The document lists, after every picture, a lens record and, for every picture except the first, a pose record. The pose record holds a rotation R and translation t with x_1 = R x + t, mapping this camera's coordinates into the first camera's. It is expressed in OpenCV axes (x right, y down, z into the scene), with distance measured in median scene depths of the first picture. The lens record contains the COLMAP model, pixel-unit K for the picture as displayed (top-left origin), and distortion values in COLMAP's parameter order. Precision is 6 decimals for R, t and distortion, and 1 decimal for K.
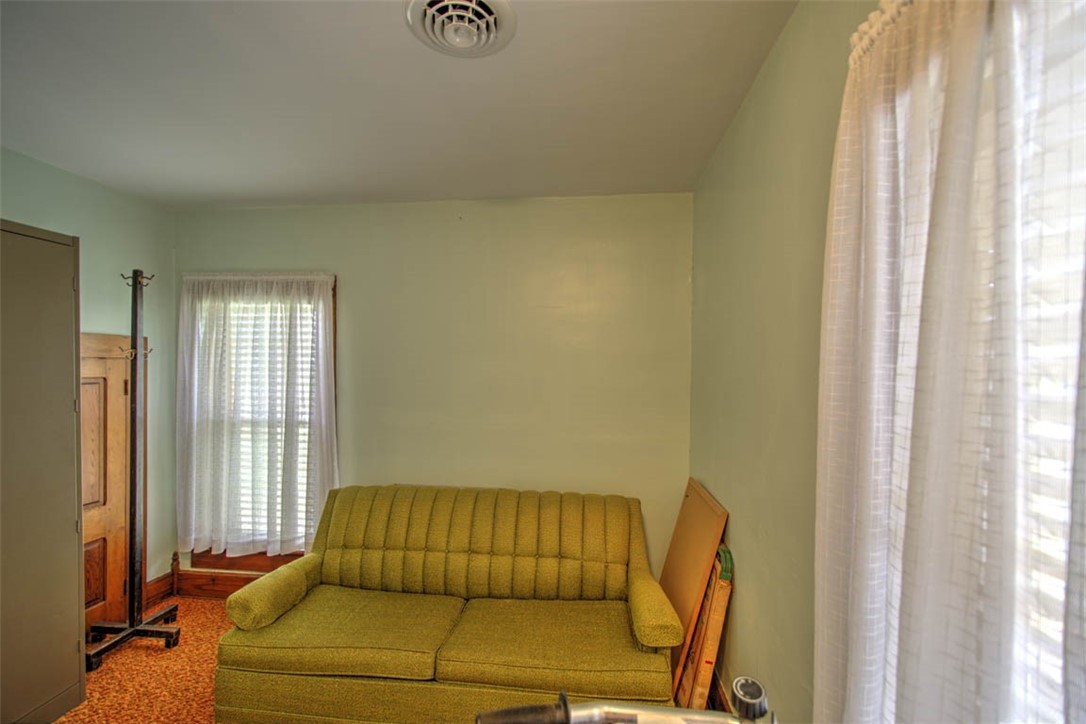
lens RADIAL K [[469.9, 0, 544.3], [0, 469.9, 362.4], [0, 0, 1]] dist [0.004140, -0.003103]
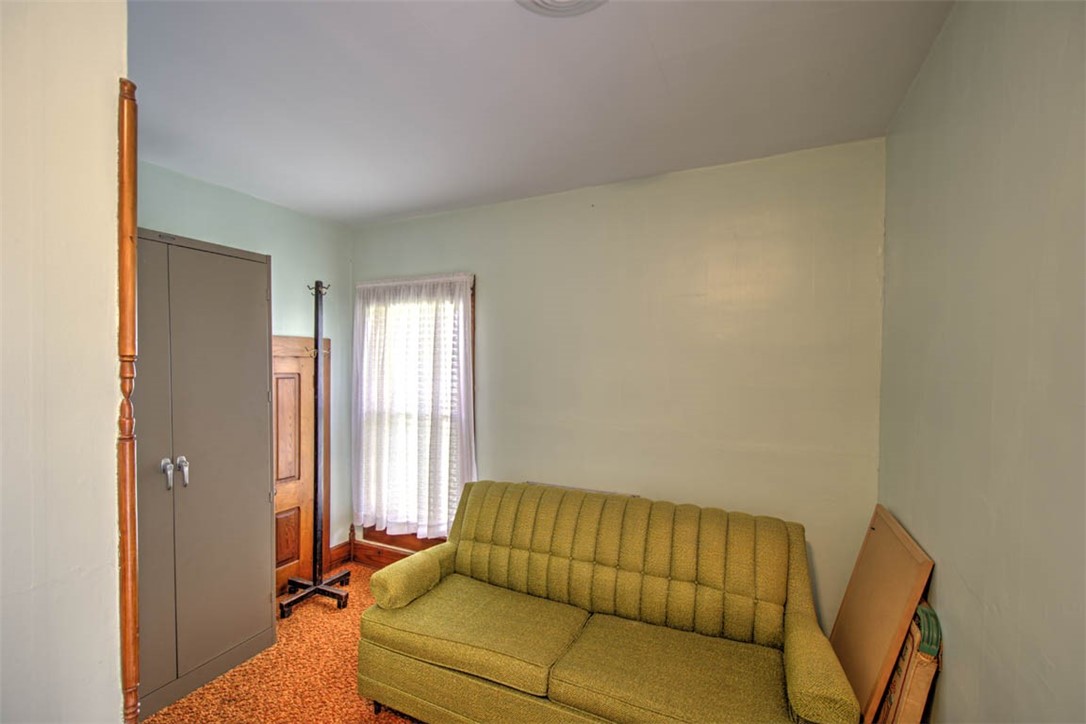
lens RADIAL K [[469.9, 0, 539.7], [0, 469.9, 365.8], [0, 0, 1]] dist [0.004140, -0.003103]
pose [[0.941829, -0.002117, -0.336085, 0.050510], [0.006699, 0.999900, 0.012475, 0.003006], [0.336025, -0.014000, 0.941749, 0.092652]]
